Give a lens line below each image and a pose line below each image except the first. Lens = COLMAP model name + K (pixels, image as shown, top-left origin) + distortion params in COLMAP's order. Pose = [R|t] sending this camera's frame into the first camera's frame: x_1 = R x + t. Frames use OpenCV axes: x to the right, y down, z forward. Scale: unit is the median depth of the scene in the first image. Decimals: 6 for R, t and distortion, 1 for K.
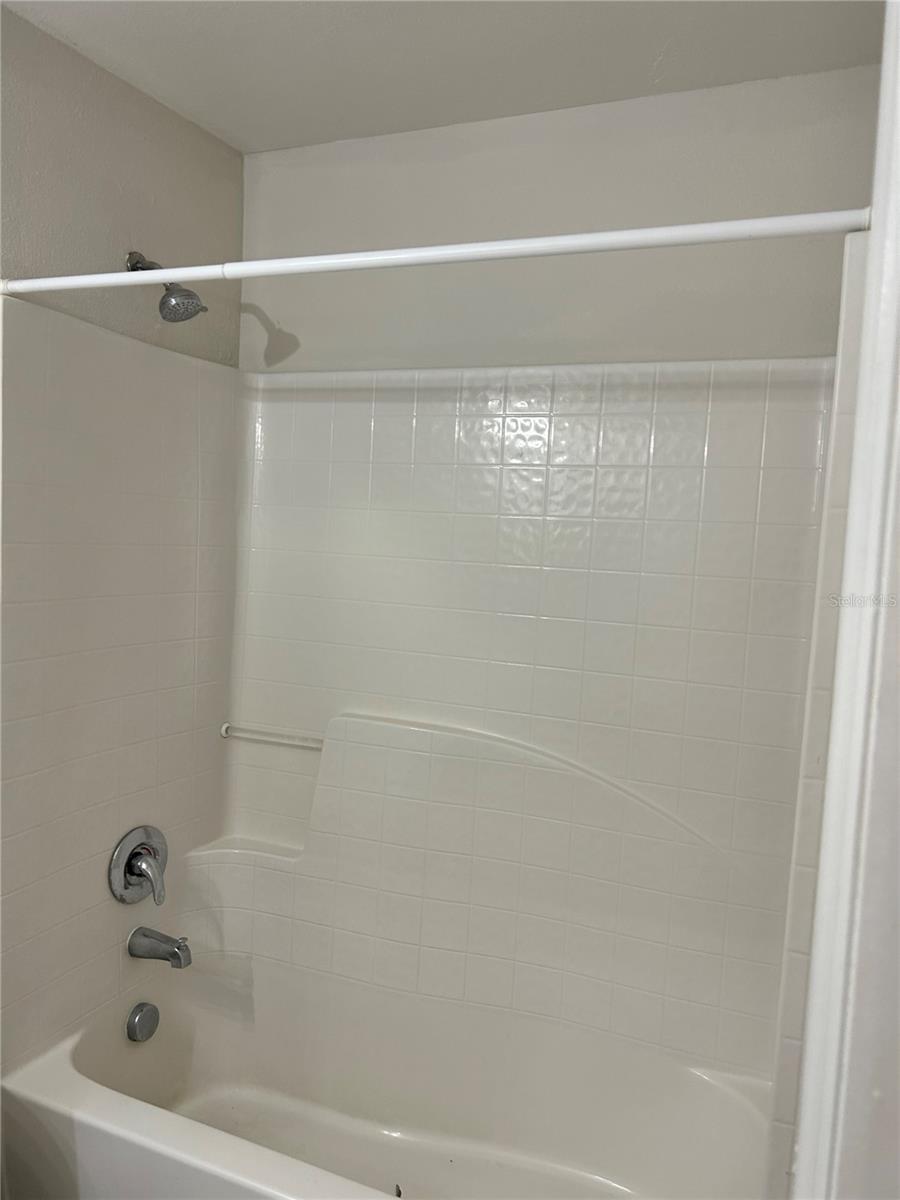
lens RADIAL K [[913.3, 0, 451.3], [0, 913.3, 595.0], [0, 0, 1]] dist [0.027765, -0.025153]
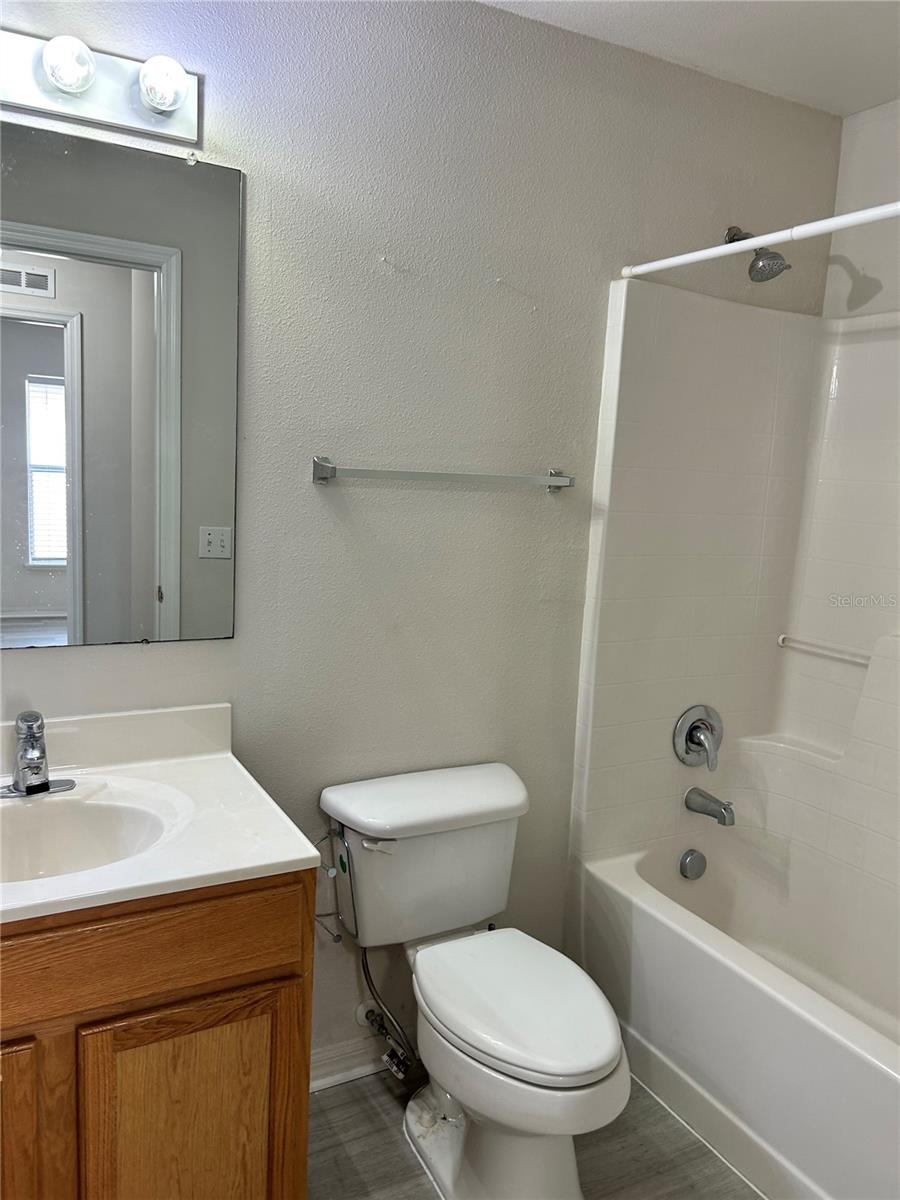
lens RADIAL K [[912.2, 0, 447.9], [0, 912.2, 606.1], [0, 0, 1]] dist [0.042874, -0.045202]
pose [[0.792042, 0.088936, -0.603954, 0.118502], [-0.060662, 0.995901, 0.067098, 0.057763], [0.607445, -0.016507, 0.794190, -0.174592]]
